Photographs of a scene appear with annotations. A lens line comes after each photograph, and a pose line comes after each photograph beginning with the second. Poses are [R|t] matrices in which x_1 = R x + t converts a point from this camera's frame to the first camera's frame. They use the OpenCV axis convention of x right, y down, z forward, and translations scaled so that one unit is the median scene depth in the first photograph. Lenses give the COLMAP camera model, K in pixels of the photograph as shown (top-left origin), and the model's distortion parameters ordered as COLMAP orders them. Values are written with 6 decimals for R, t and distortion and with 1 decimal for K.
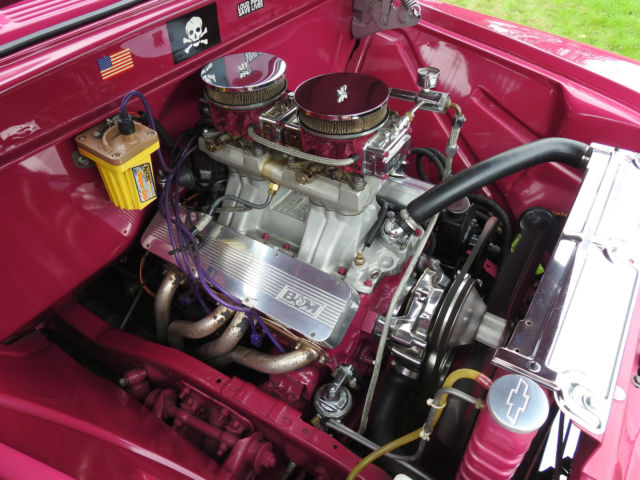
lens RADIAL K [[457.2, 0, 320.0], [0, 457.2, 240.0], [0, 0, 1]] dist [0.030467, -0.004085]
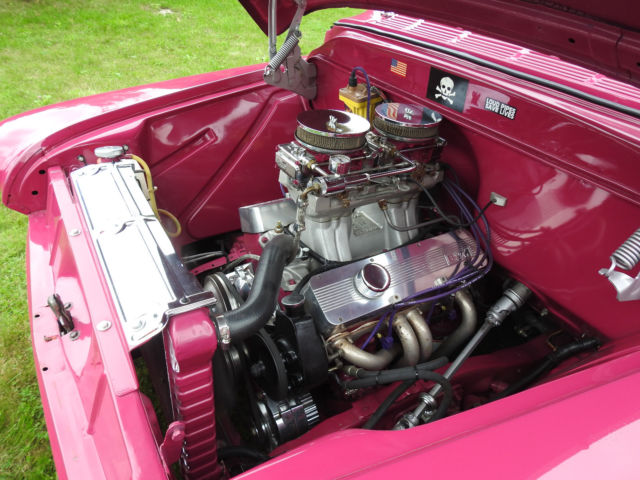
lens RADIAL K [[457.2, 0, 320.0], [0, 457.2, 240.0], [0, 0, 1]] dist [0.030467, -0.004085]
pose [[-0.419343, 0.496754, -0.759860, 1.039002], [-0.678928, 0.384050, 0.625749, -0.840323], [0.602668, 0.778294, 0.176211, 0.883071]]
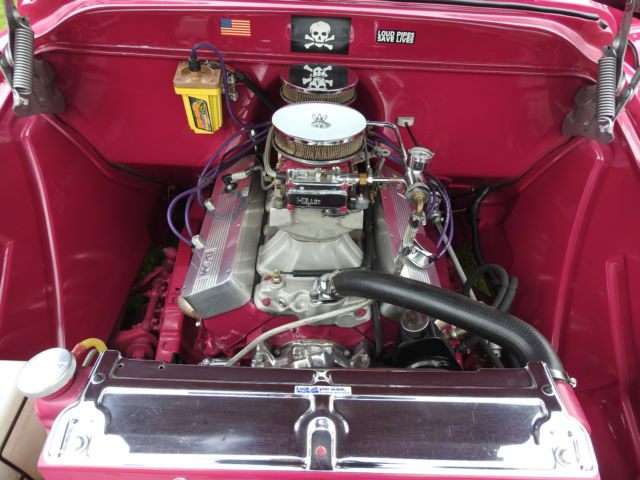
lens RADIAL K [[457.2, 0, 320.0], [0, 457.2, 240.0], [0, 0, 1]] dist [0.030467, -0.004085]
pose [[0.555209, 0.580742, -0.595384, 0.690142], [-0.620351, 0.765978, 0.168648, -0.251826], [0.553992, 0.275712, 0.785542, 0.247514]]
